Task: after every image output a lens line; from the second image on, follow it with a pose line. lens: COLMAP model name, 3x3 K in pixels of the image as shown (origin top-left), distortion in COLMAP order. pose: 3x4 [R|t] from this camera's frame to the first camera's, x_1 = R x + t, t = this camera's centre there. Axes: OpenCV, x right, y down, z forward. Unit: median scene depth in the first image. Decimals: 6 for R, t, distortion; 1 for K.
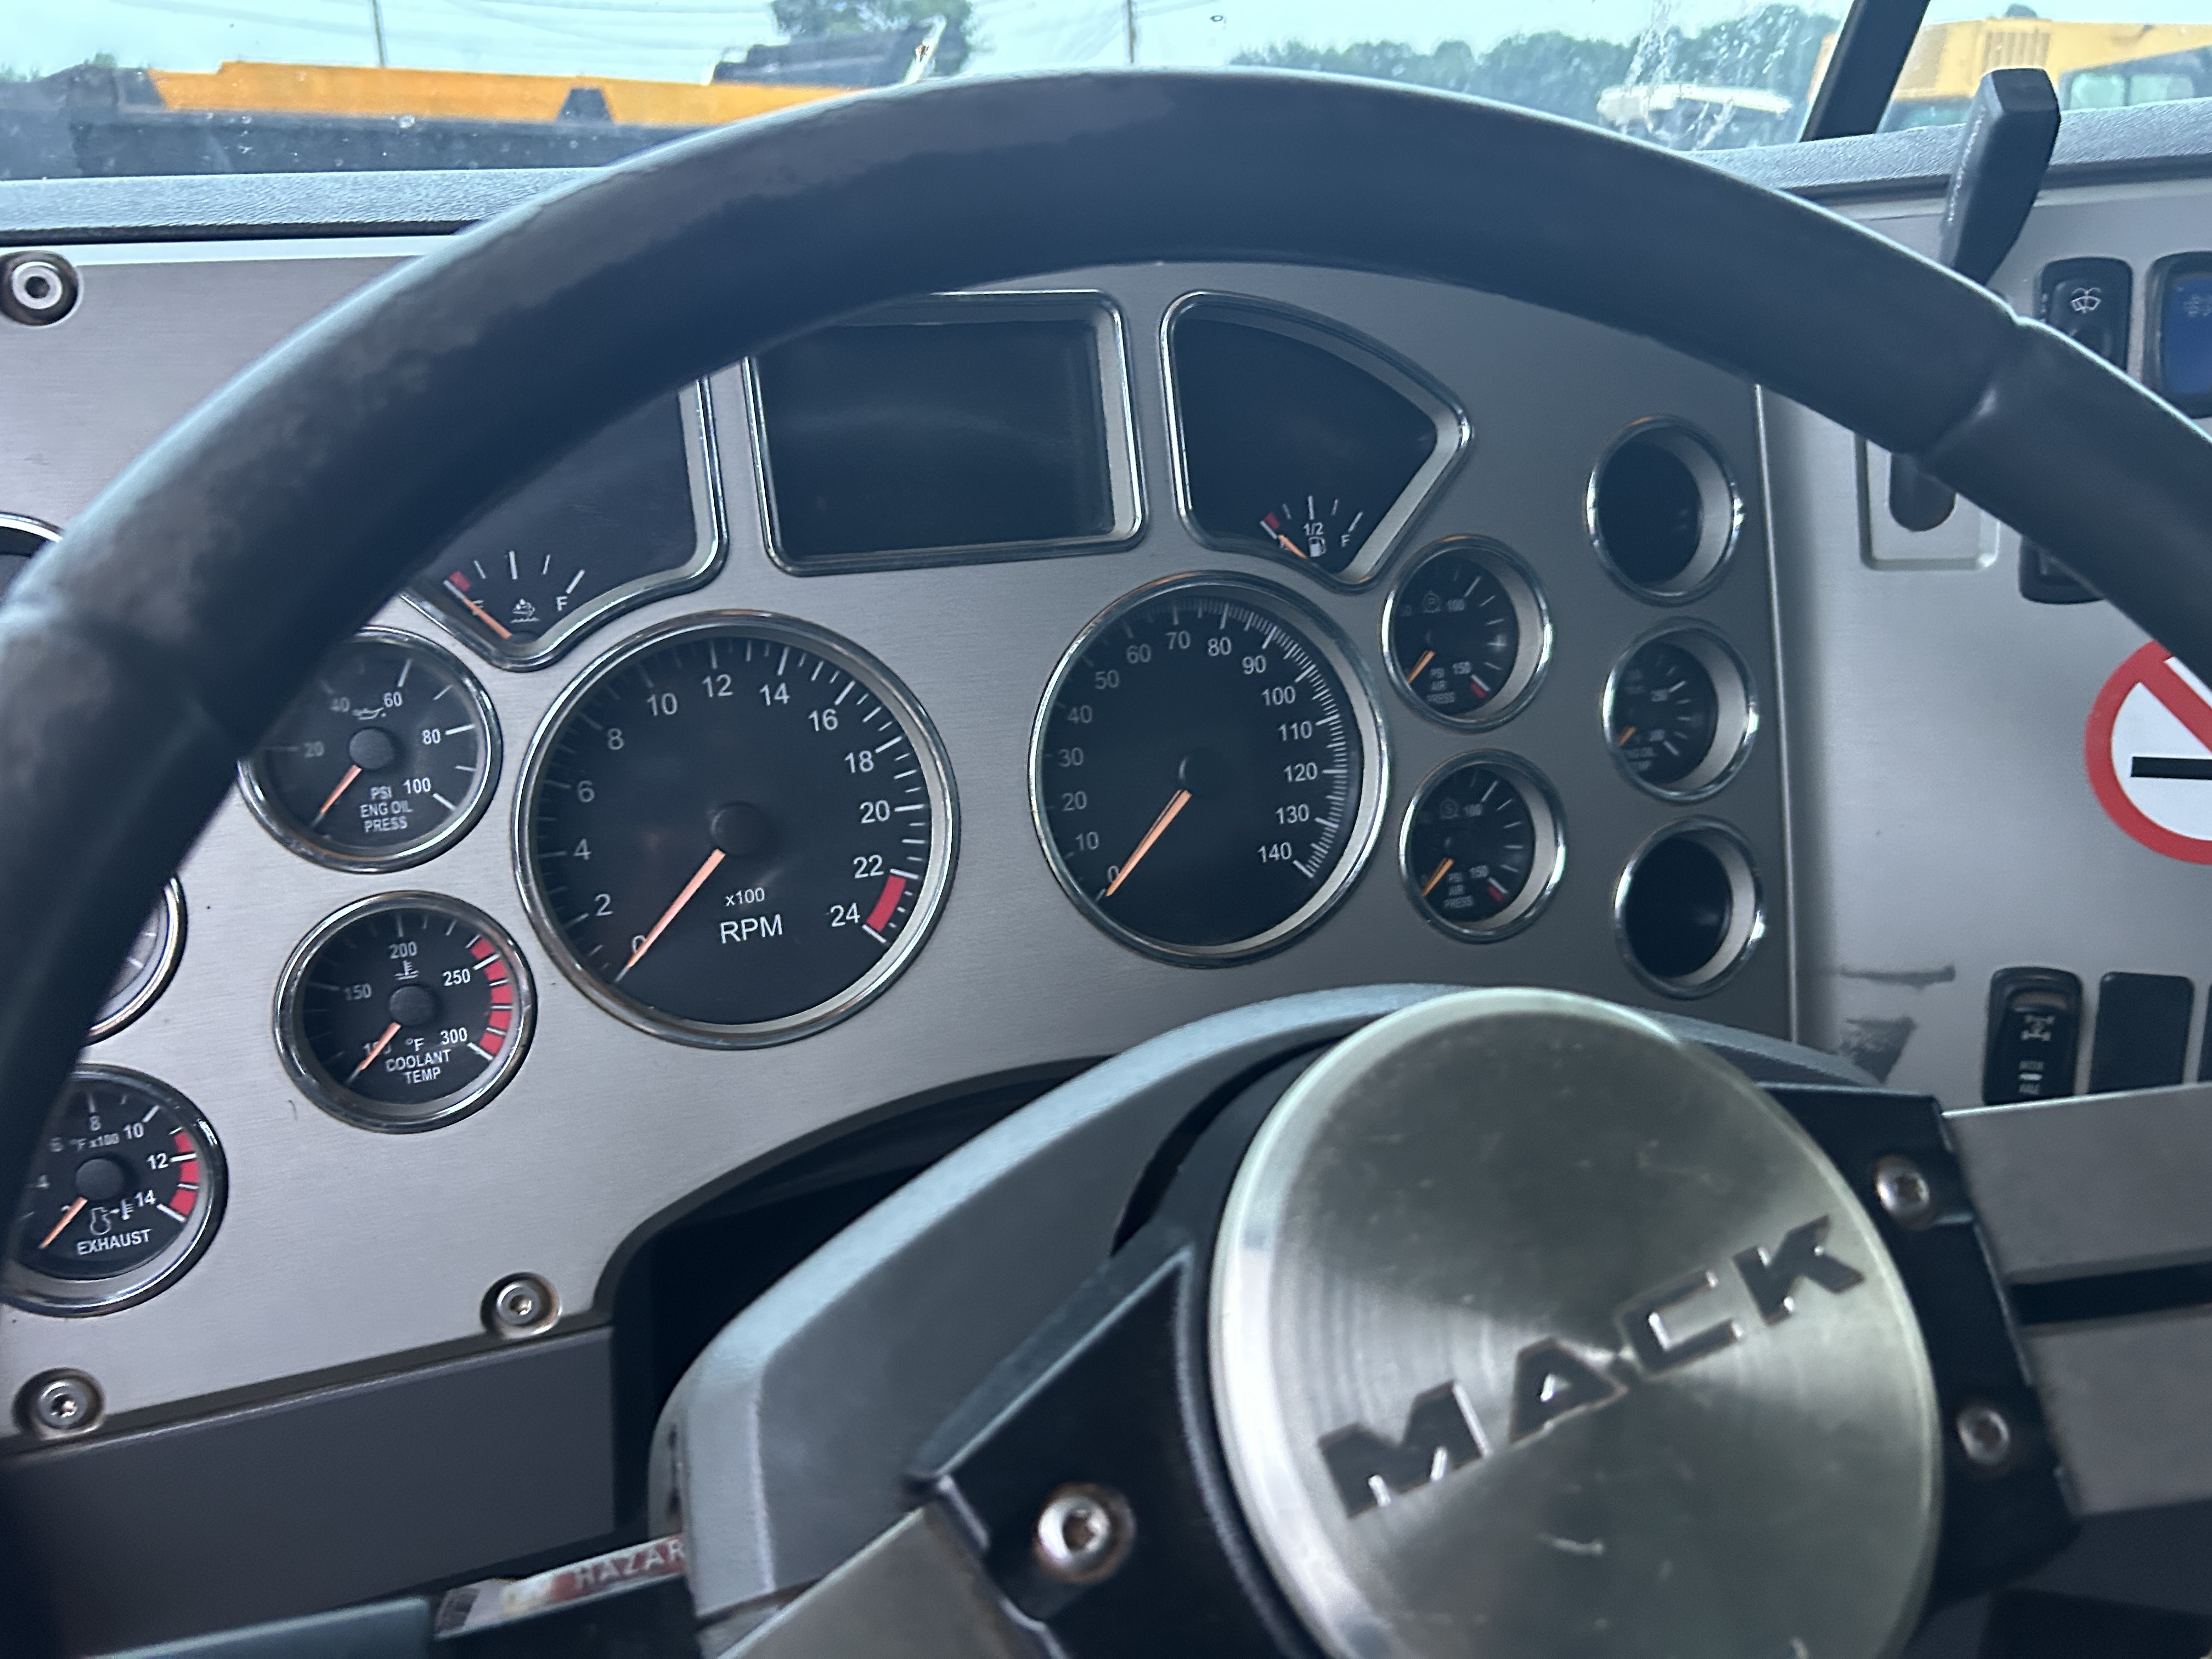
lens RADIAL K [[1702.7, 0, 1106.0], [0, 1702.7, 829.5], [0, 0, 1]] dist [0.023250, -0.009221]
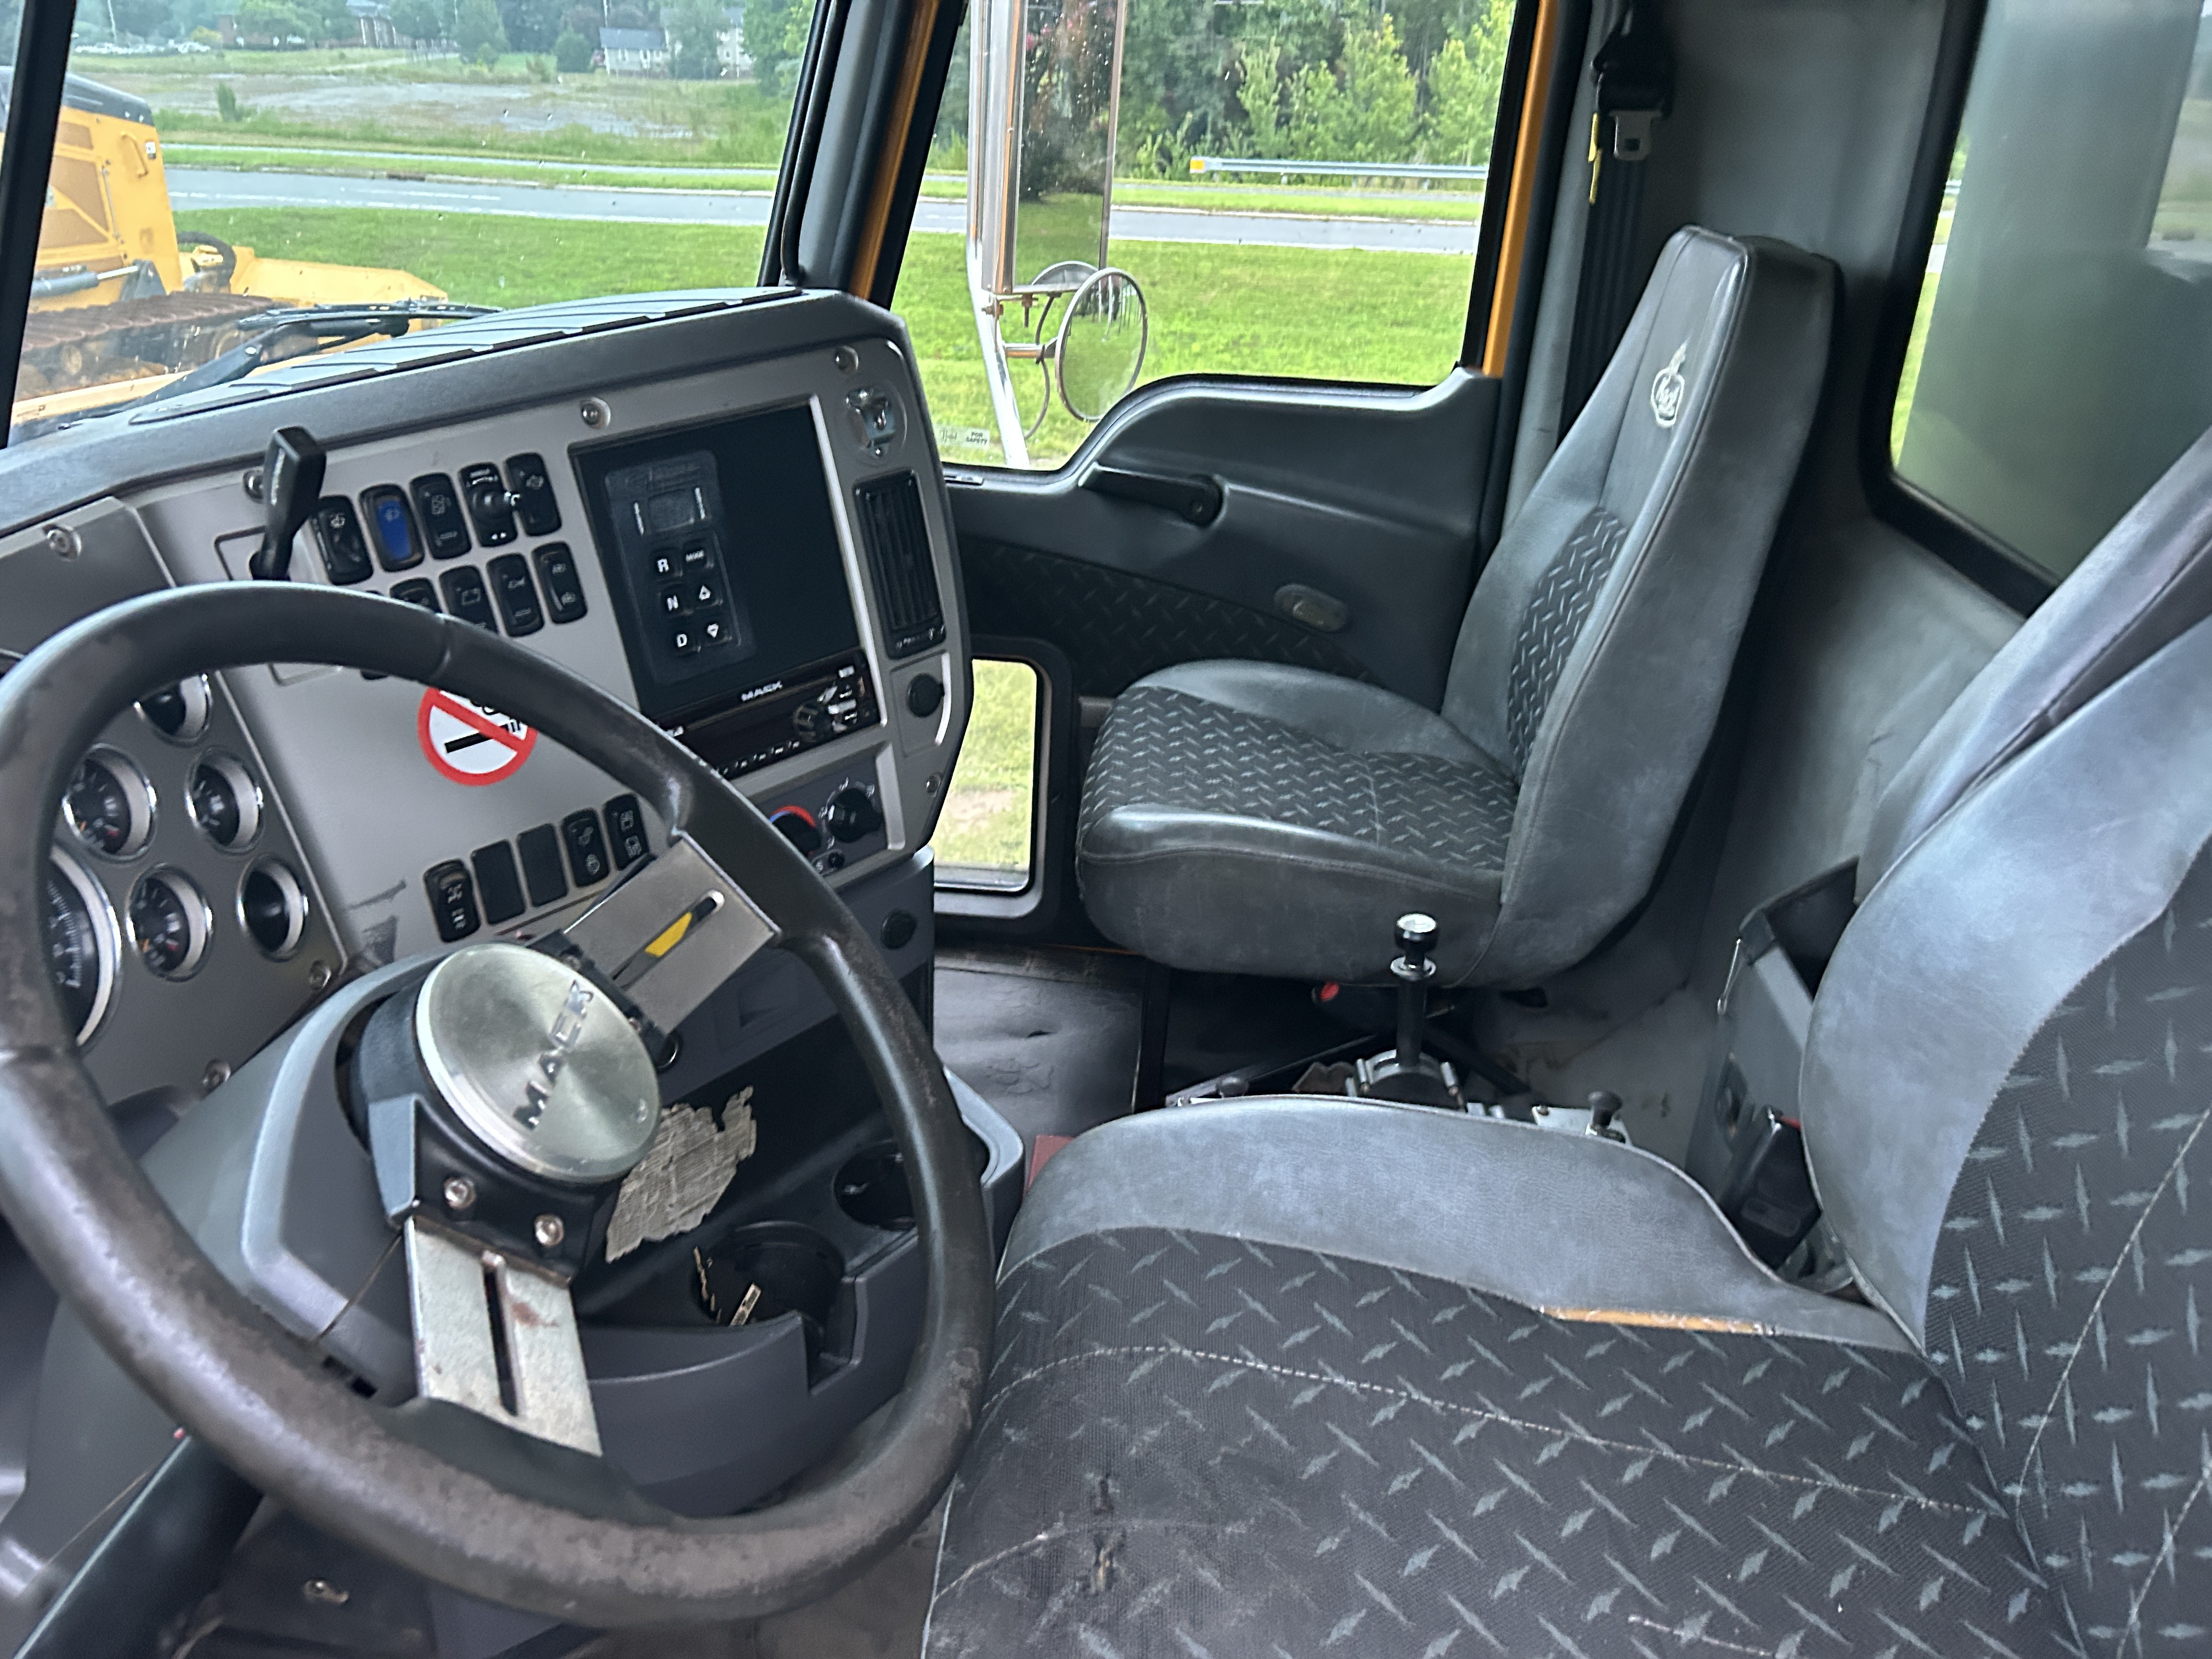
lens RADIAL K [[1684.8, 0, 1096.4], [0, 1684.8, 824.0], [0, 0, 1]] dist [0.100297, -0.263131]
pose [[0.432310, -0.356425, 0.828293, -0.686309], [0.289118, 0.924858, 0.247079, -0.216915], [-0.854119, 0.132660, 0.502874, -0.559993]]
